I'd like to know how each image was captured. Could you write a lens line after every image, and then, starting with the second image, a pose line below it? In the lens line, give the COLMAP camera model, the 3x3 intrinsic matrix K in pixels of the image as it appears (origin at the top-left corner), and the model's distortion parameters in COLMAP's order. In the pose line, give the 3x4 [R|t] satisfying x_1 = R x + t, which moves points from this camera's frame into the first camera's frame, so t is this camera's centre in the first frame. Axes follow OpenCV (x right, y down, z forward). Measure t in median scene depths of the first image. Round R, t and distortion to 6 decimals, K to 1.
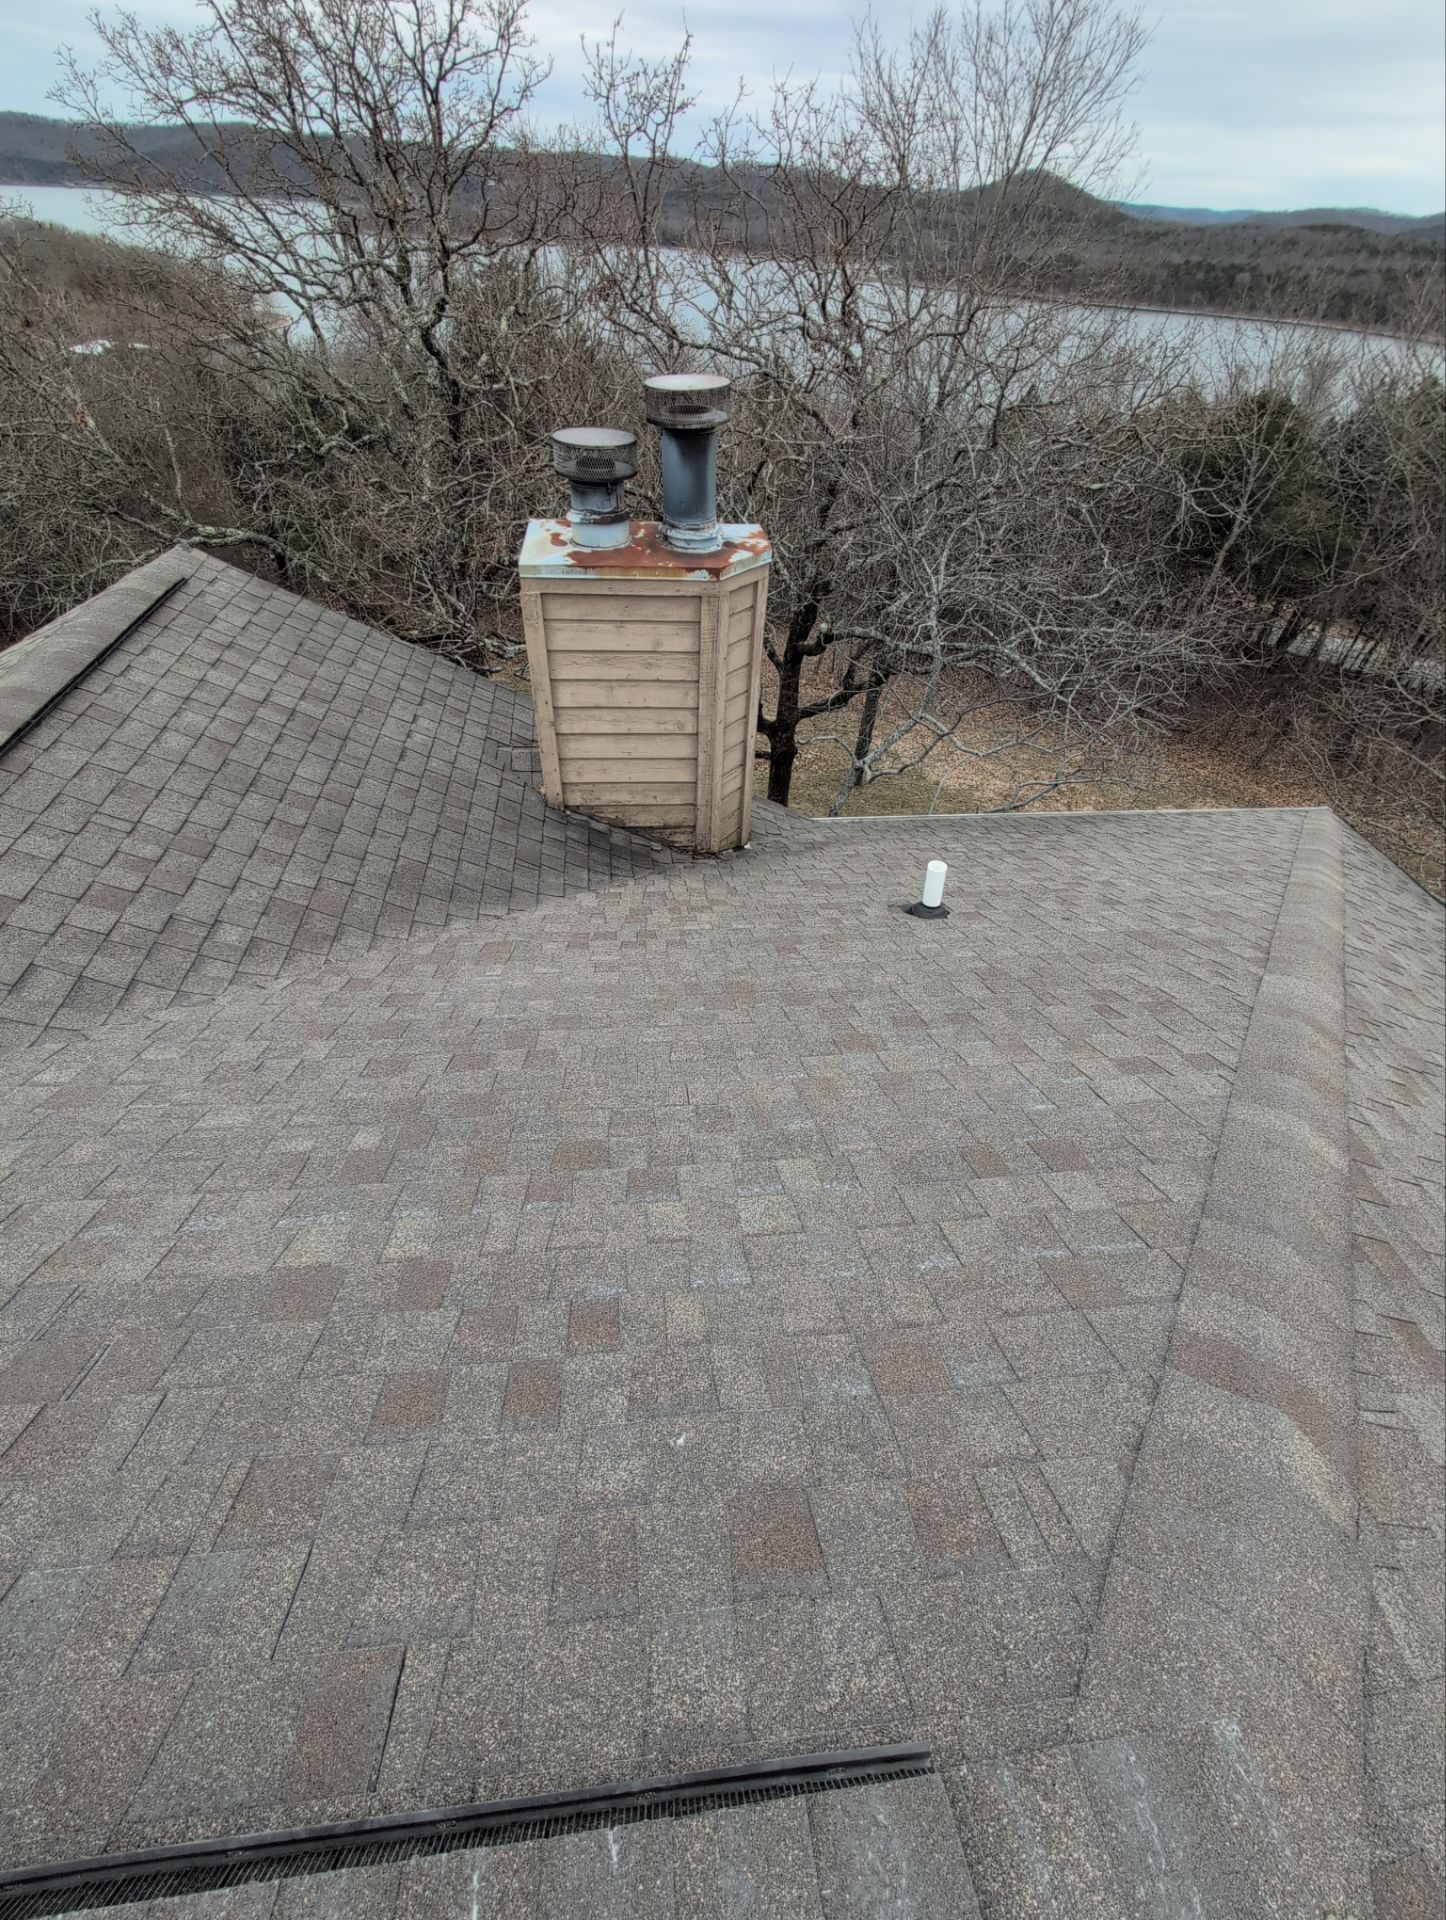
lens RADIAL K [[813.1, 0, 719.4], [0, 813.1, 958.8], [0, 0, 1]] dist [-0.000741, 0.001228]
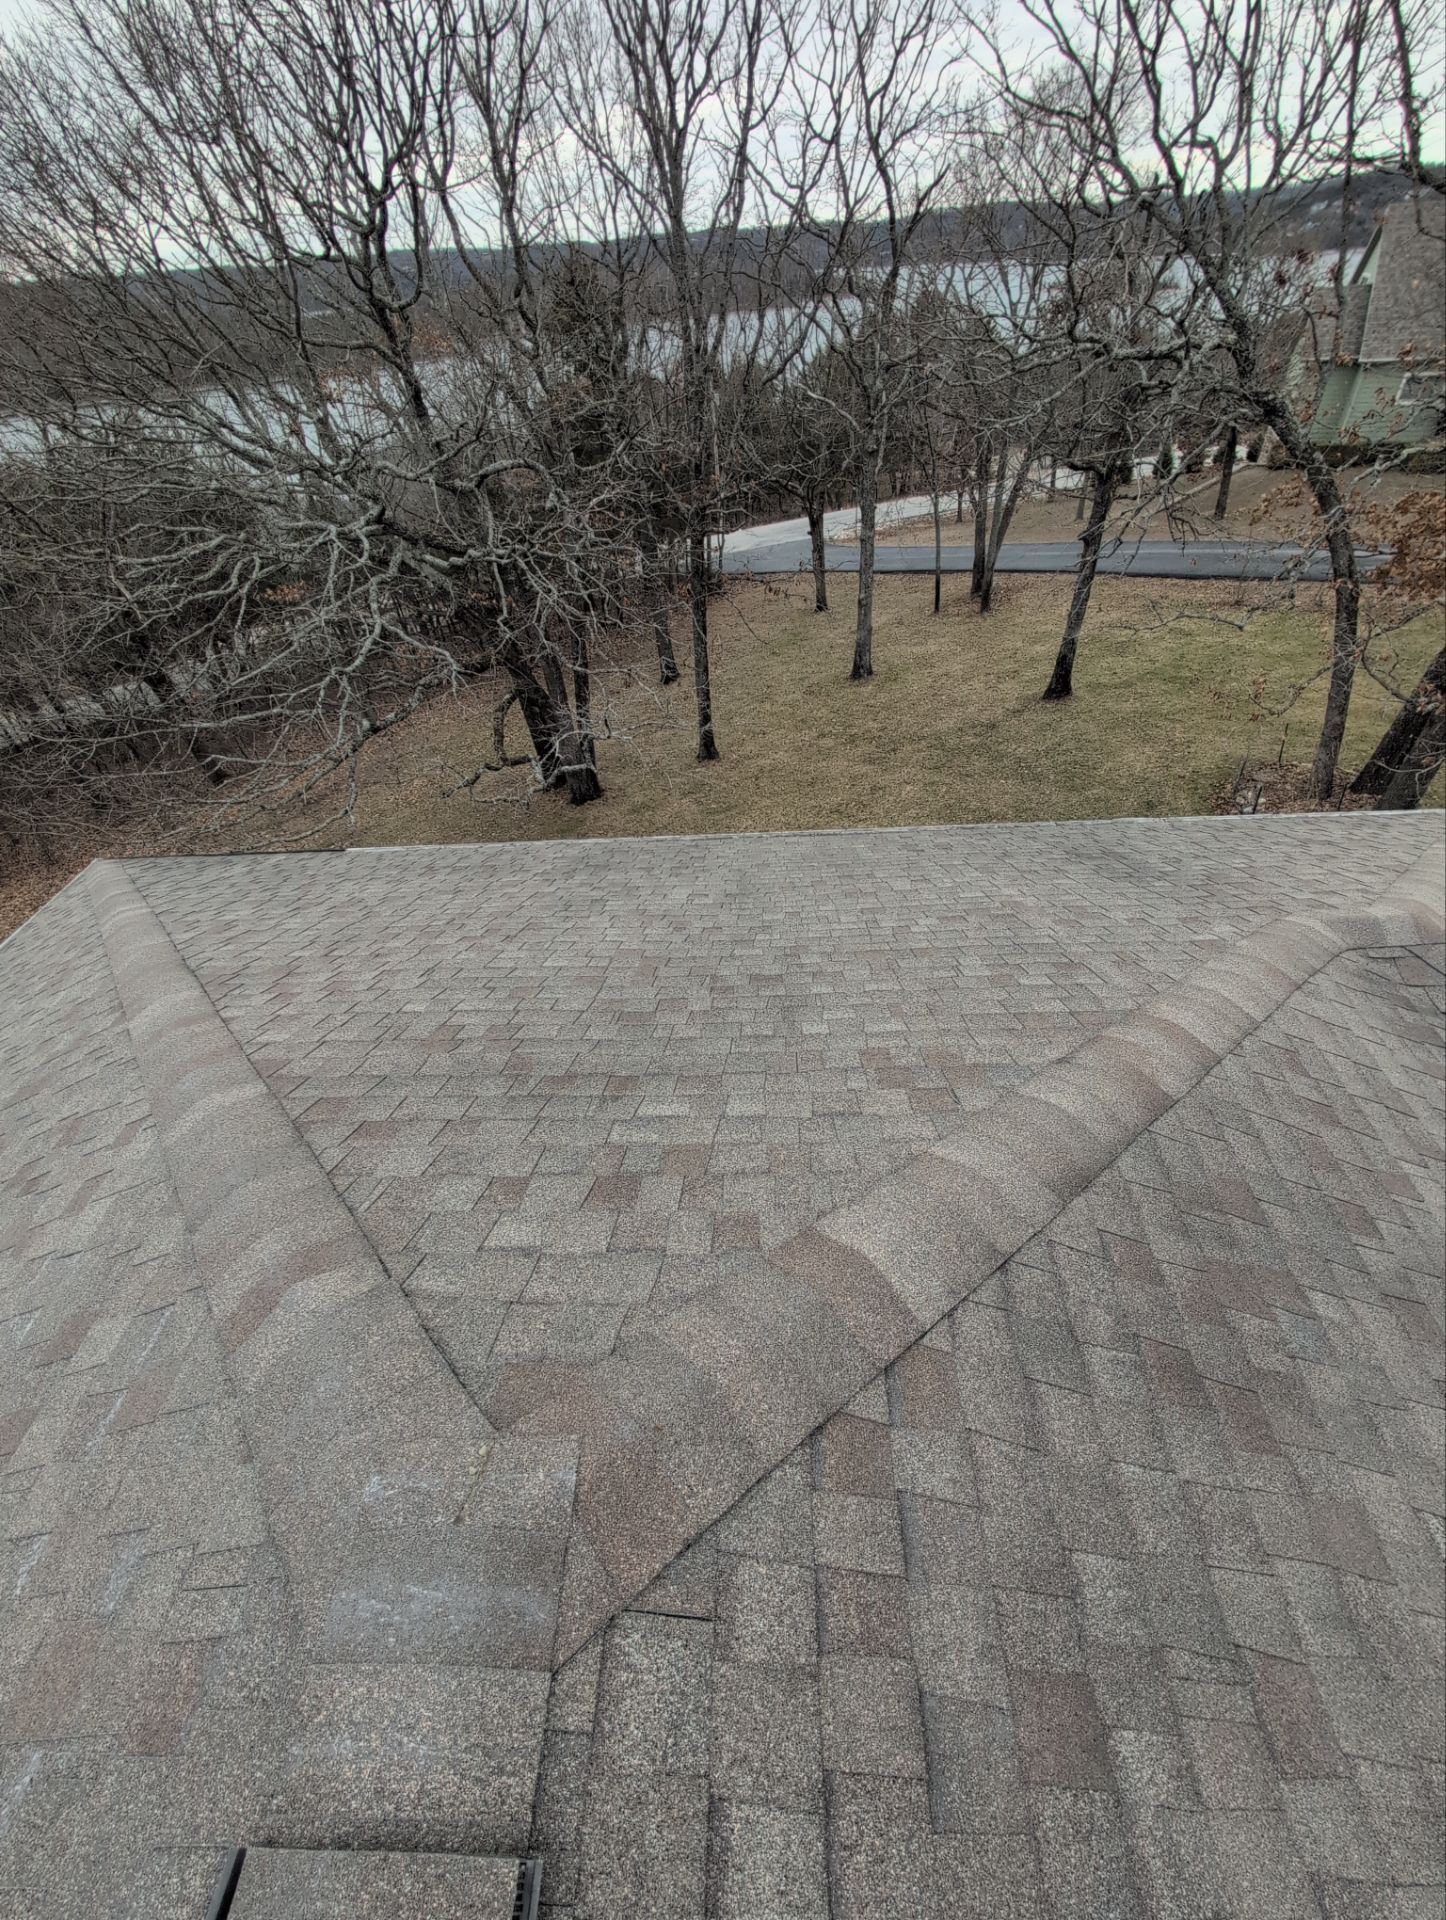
lens RADIAL K [[813.1, 0, 715.4], [0, 813.1, 963.0], [0, 0, 1]] dist [-0.000741, 0.001228]
pose [[0.140653, -0.688172, 0.711783, 0.076052], [0.725818, 0.560627, 0.398604, 0.078560], [-0.673353, 0.460561, 0.578342, -0.093035]]
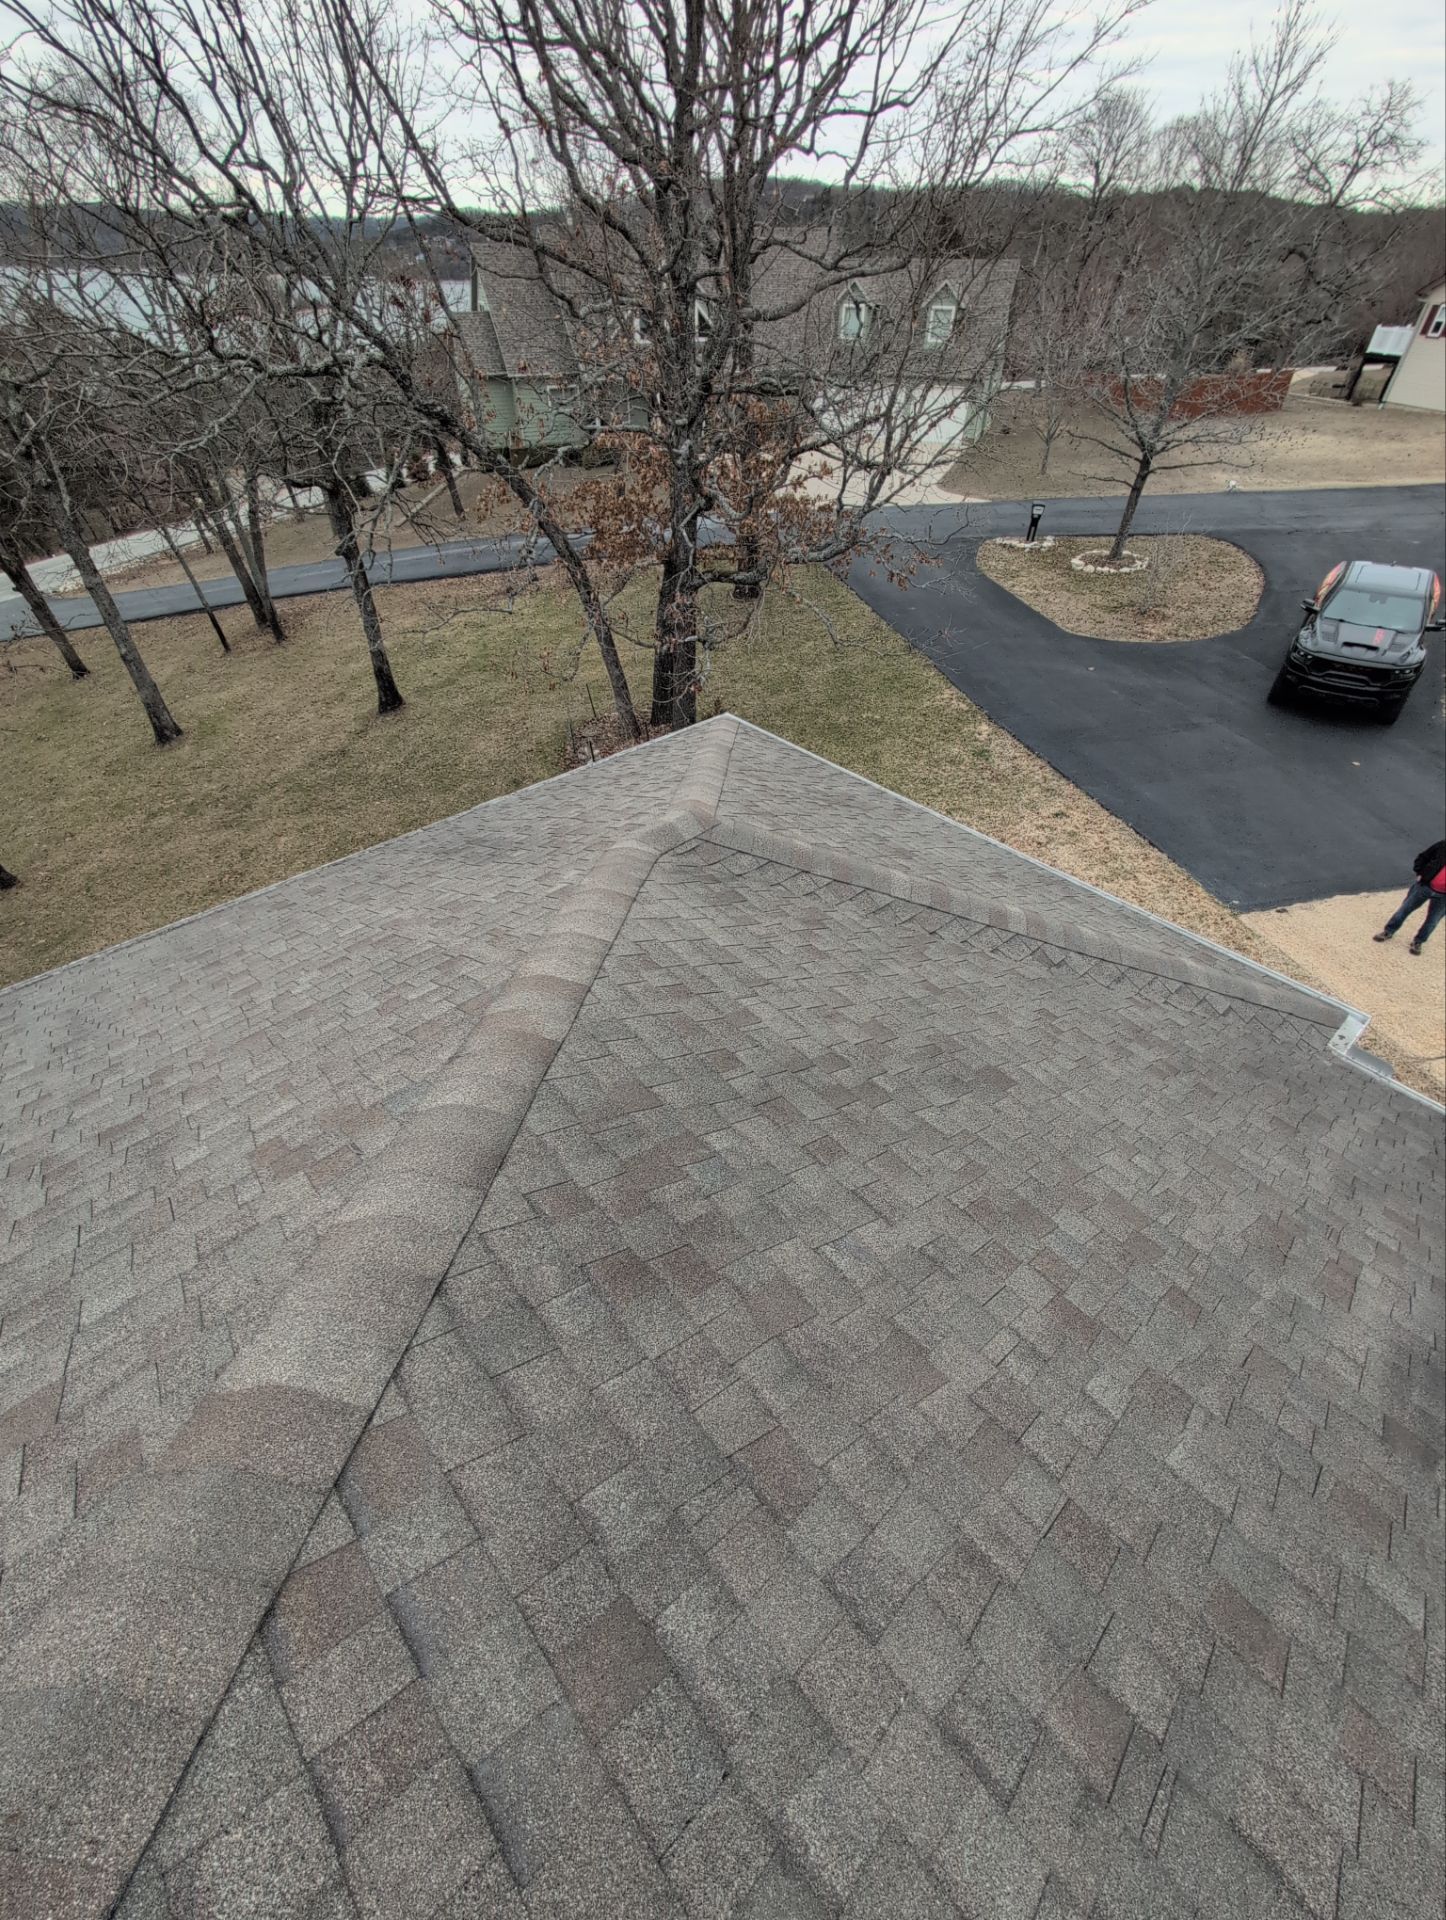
lens RADIAL K [[813.1, 0, 721.7], [0, 813.1, 963.3], [0, 0, 1]] dist [-0.000741, 0.001228]
pose [[-0.576917, -0.574540, 0.580578, 0.063131], [0.539011, 0.266264, 0.799106, 0.145877], [-0.613705, 0.773956, 0.156071, -0.154918]]
